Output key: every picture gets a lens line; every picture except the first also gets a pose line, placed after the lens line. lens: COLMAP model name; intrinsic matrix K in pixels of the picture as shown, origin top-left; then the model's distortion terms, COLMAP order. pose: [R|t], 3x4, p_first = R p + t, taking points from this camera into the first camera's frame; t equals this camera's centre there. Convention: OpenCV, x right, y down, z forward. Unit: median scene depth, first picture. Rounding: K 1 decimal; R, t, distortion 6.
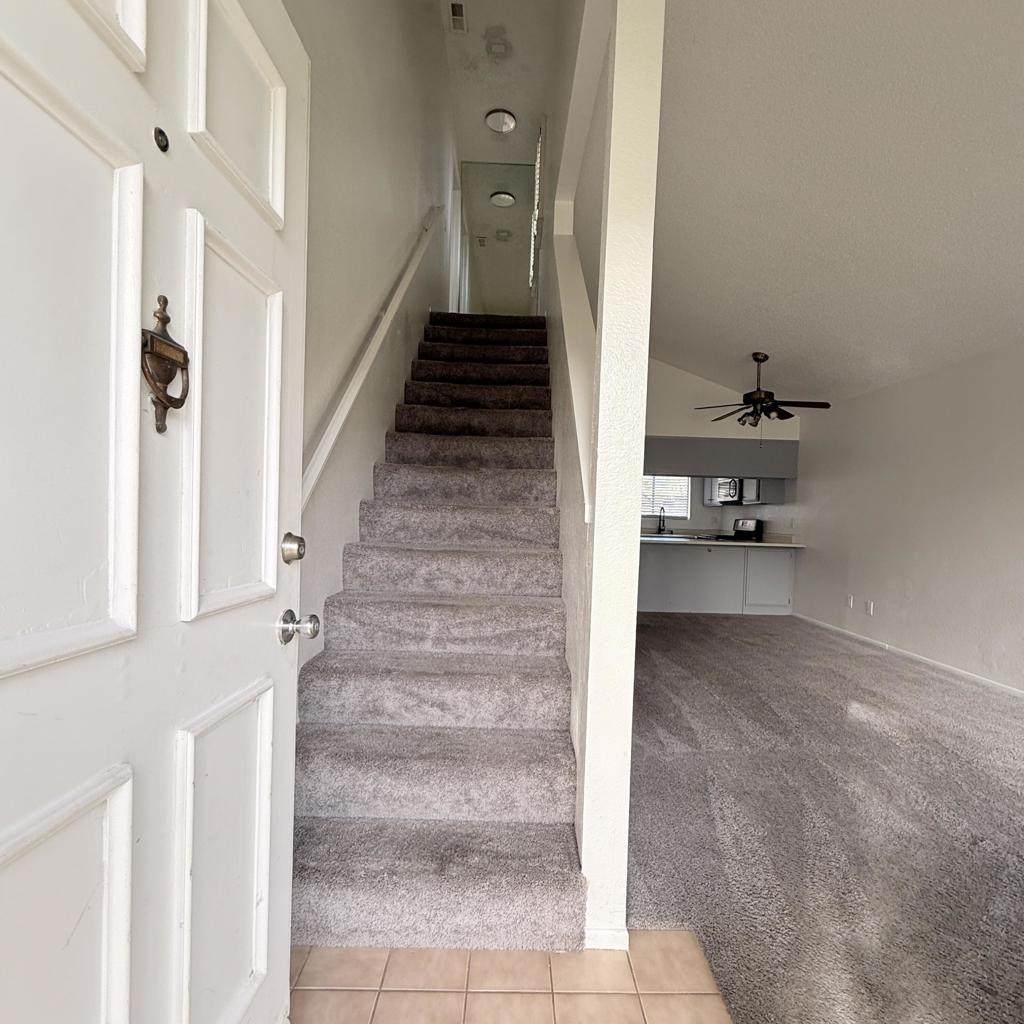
lens RADIAL K [[548.0, 0, 523.3], [0, 548.0, 530.2], [0, 0, 1]] dist [-0.000783, -0.001138]
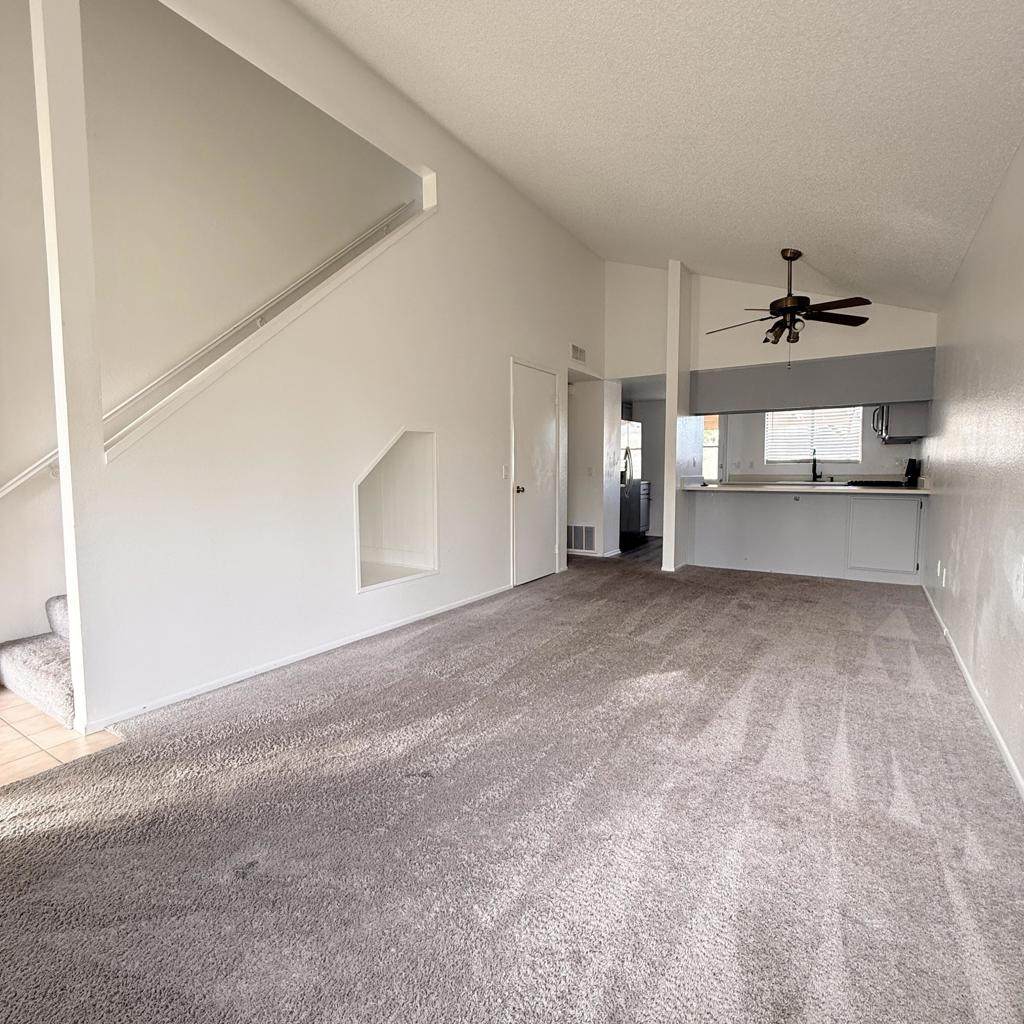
lens RADIAL K [[548.0, 0, 516.4], [0, 548.0, 502.5], [0, 0, 1]] dist [-0.000783, -0.001138]
pose [[0.832508, -0.001603, -0.554010, 0.674582], [0.016225, 0.999637, 0.021489, 0.026964], [0.553775, -0.026879, 0.832232, 0.132755]]
